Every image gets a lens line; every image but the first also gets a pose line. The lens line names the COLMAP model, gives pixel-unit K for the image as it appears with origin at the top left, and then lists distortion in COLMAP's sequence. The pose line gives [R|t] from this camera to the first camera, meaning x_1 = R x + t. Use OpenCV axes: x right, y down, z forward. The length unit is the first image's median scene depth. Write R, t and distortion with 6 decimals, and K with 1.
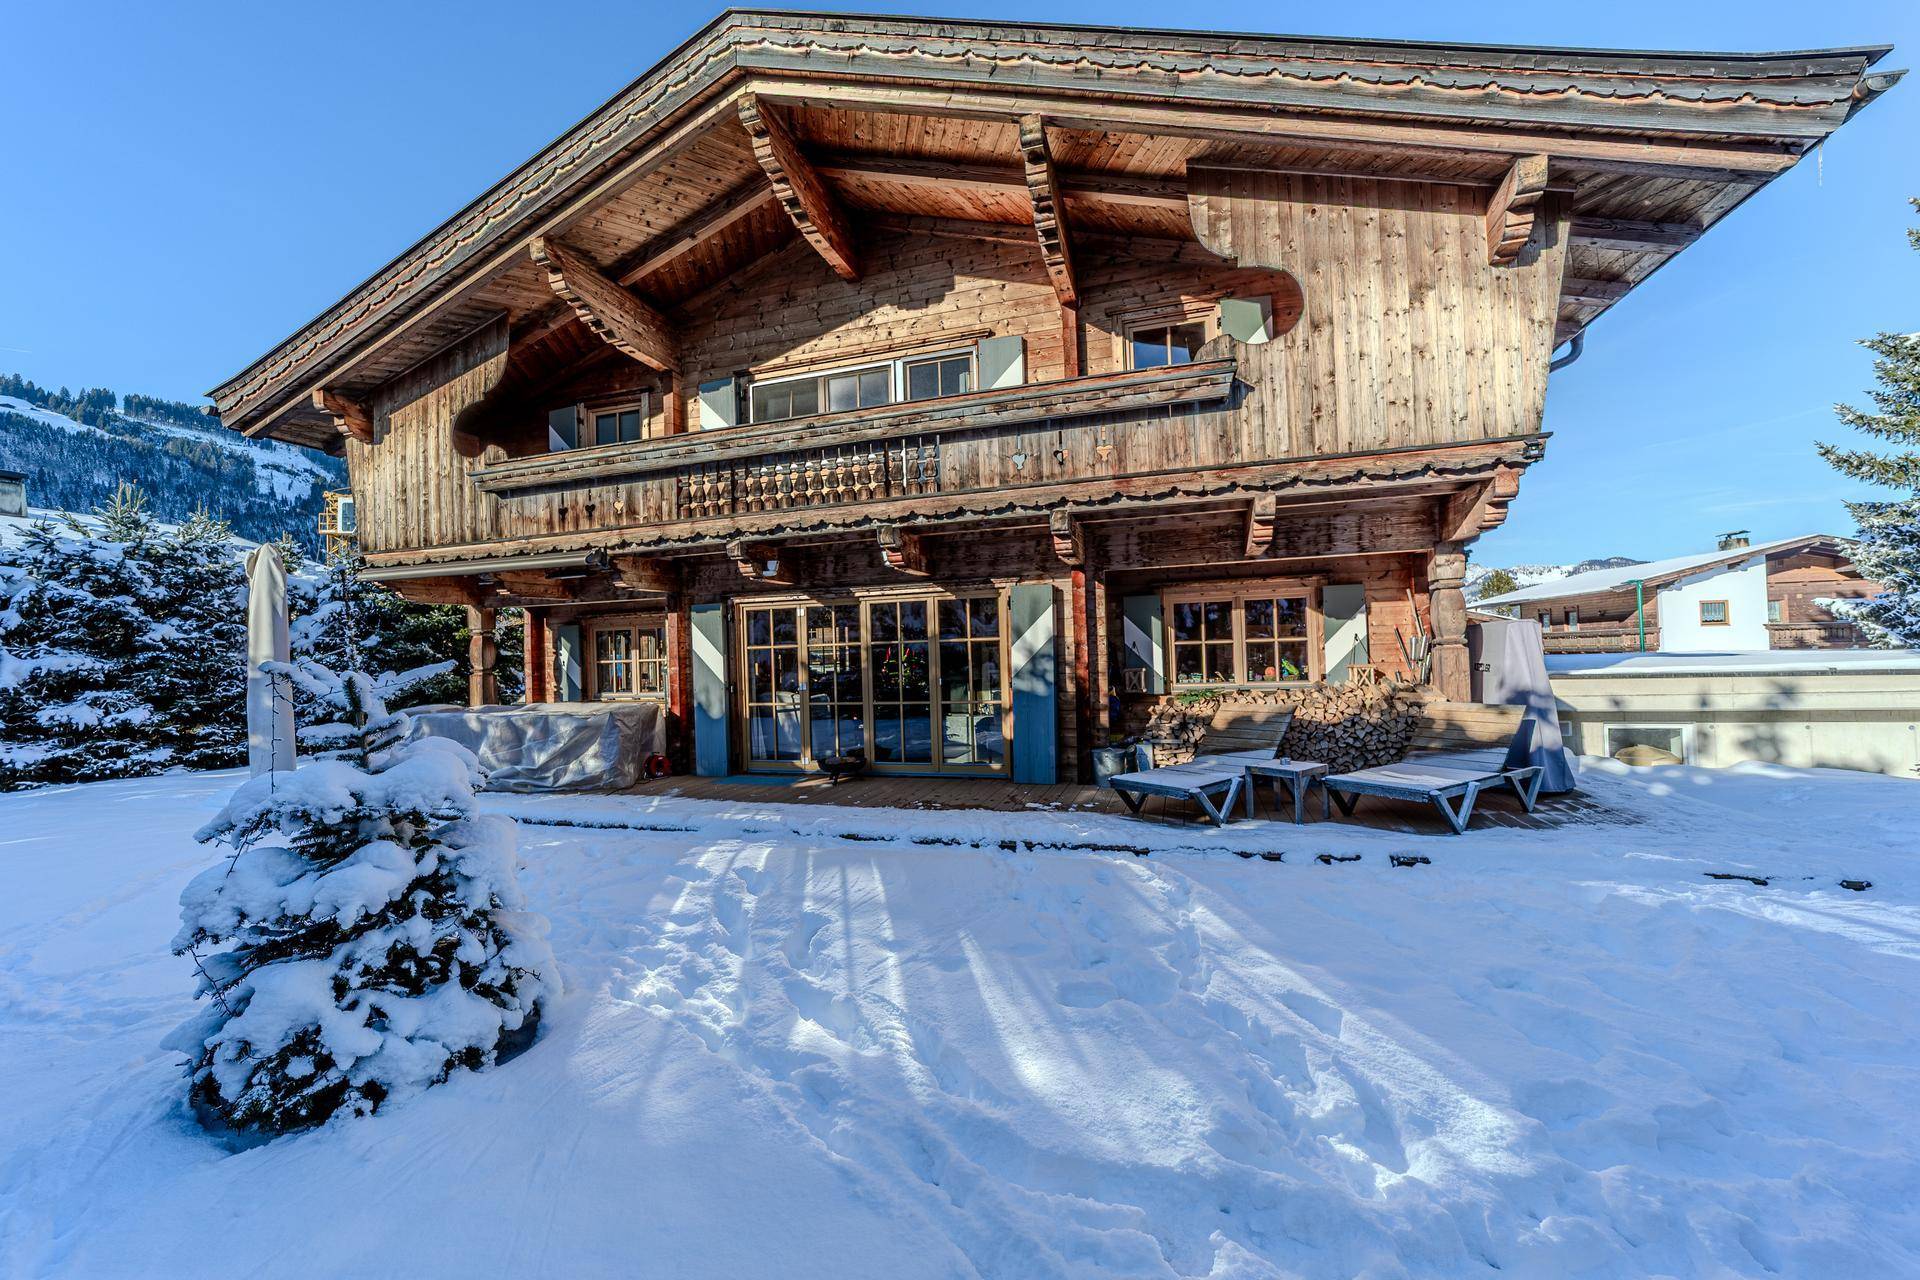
lens RADIAL K [[761.3, 0, 962.3], [0, 761.3, 643.5], [0, 0, 1]] dist [-0.000366, -0.000198]
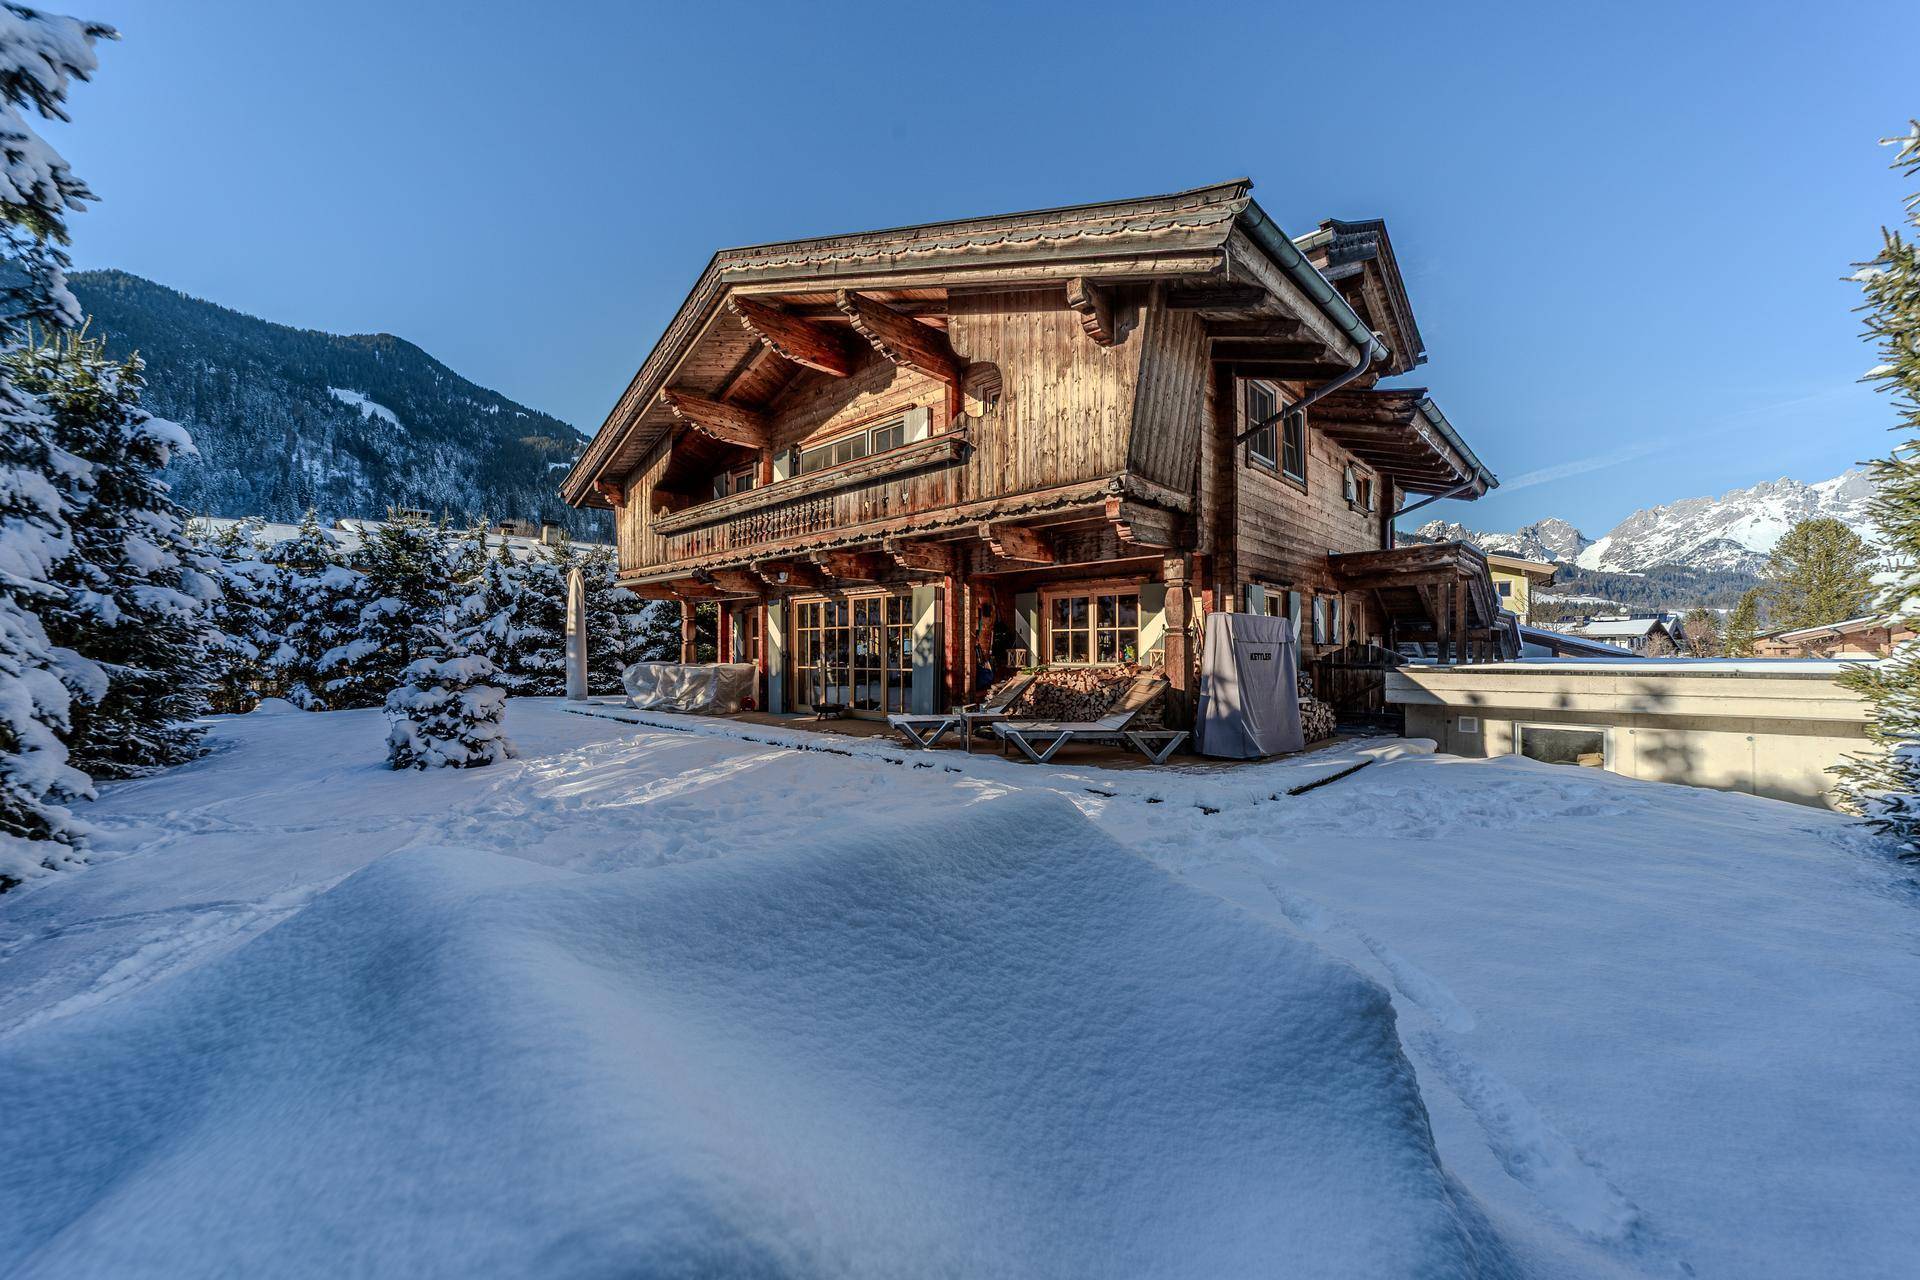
lens RADIAL K [[784.4, 0, 947.0], [0, 784.4, 641.6], [0, 0, 1]] dist [0.000285, 0.000546]
pose [[0.877473, 0.023240, -0.479063, 0.810280], [-0.019056, 0.999726, 0.013595, 0.003848], [0.479248, -0.002800, 0.877675, -0.237976]]
